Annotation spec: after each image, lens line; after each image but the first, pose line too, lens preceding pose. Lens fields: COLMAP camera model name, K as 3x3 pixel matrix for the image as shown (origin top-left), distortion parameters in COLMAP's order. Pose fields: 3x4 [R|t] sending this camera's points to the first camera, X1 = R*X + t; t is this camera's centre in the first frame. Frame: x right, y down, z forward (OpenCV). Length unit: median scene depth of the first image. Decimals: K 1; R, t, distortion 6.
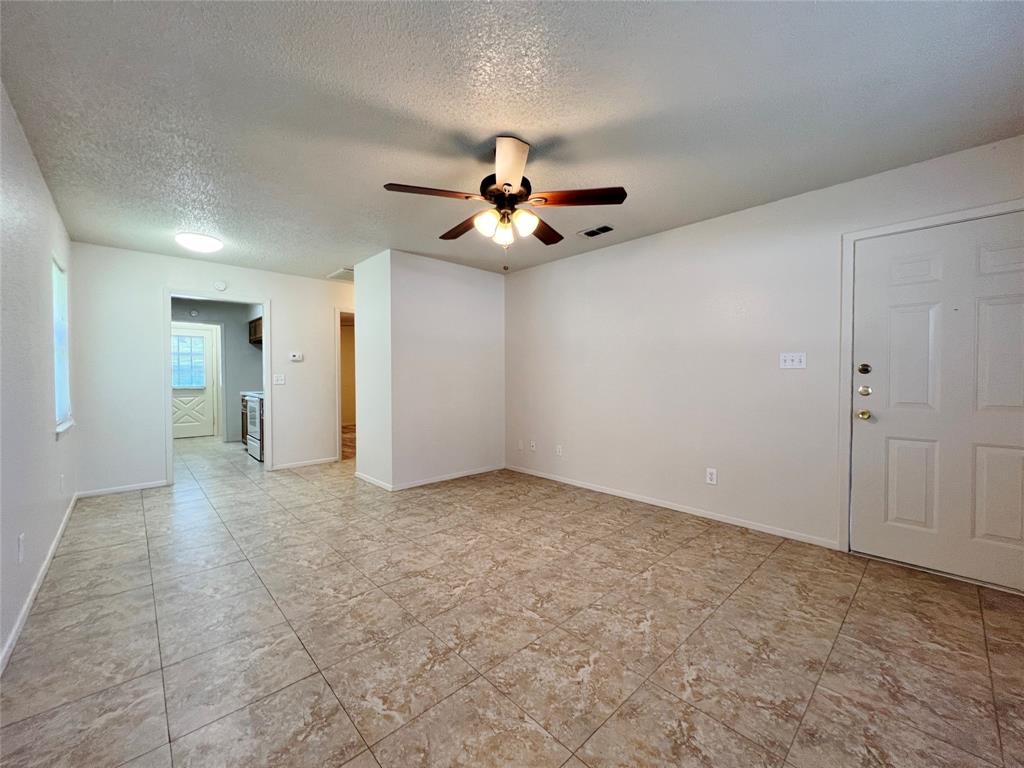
lens RADIAL K [[409.0, 0, 511.5], [0, 409.0, 381.5], [0, 0, 1]] dist [-0.000797, 0.000731]
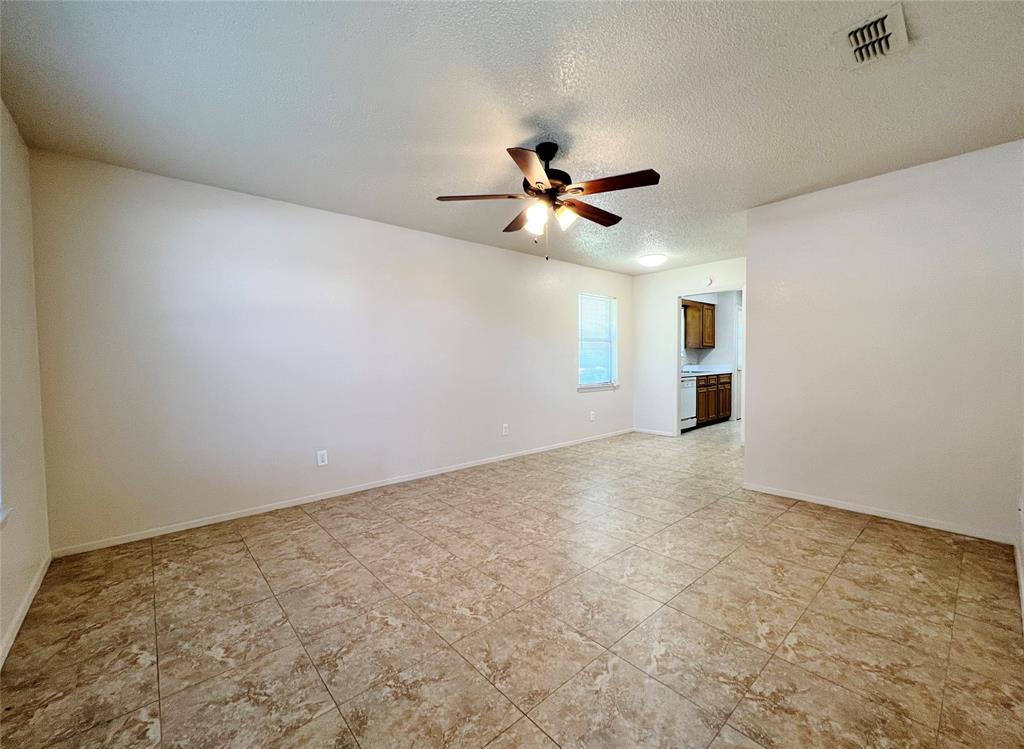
lens RADIAL K [[418.6, 0, 511.4], [0, 418.6, 367.3], [0, 0, 1]] dist [0.000557, -0.000286]
pose [[-0.033641, 0.020791, -0.999218, 0.897800], [-0.000698, 0.999783, 0.020826, -0.013554], [0.999434, 0.001398, -0.033619, 0.774458]]
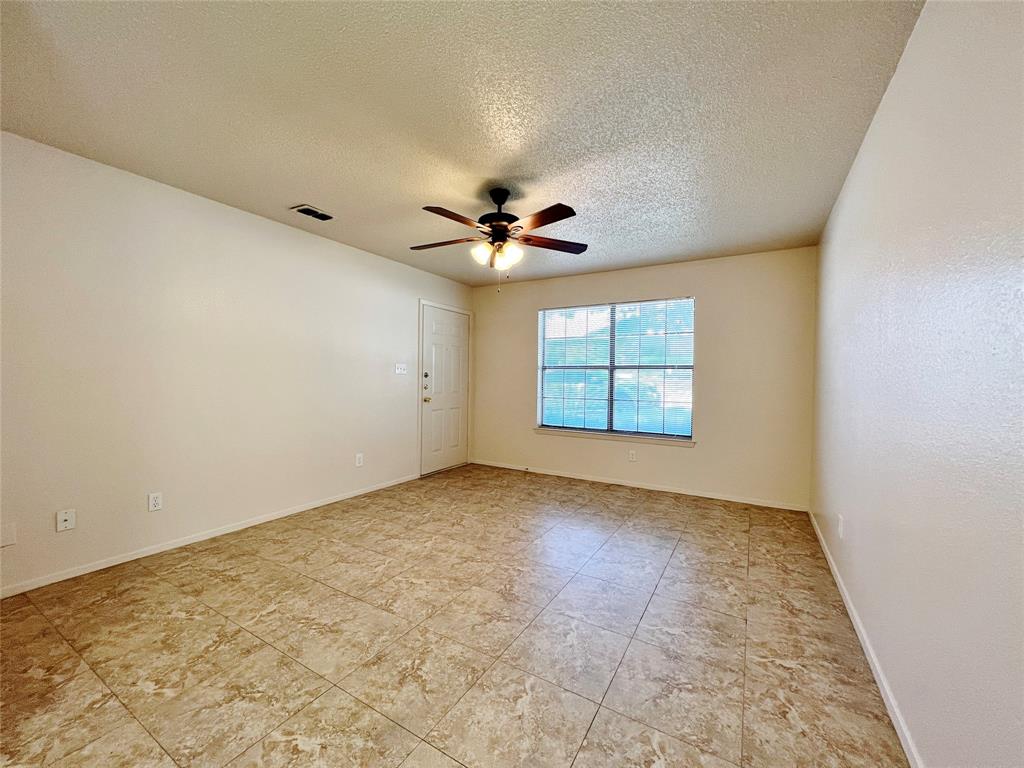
lens RADIAL K [[409.0, 0, 513.3], [0, 409.0, 381.9], [0, 0, 1]] dist [-0.000797, 0.000731]
pose [[-0.283071, -0.014853, 0.958984, -0.958053], [-0.003077, 0.999889, 0.014578, -0.026344], [-0.959094, 0.001176, -0.283085, 1.063432]]
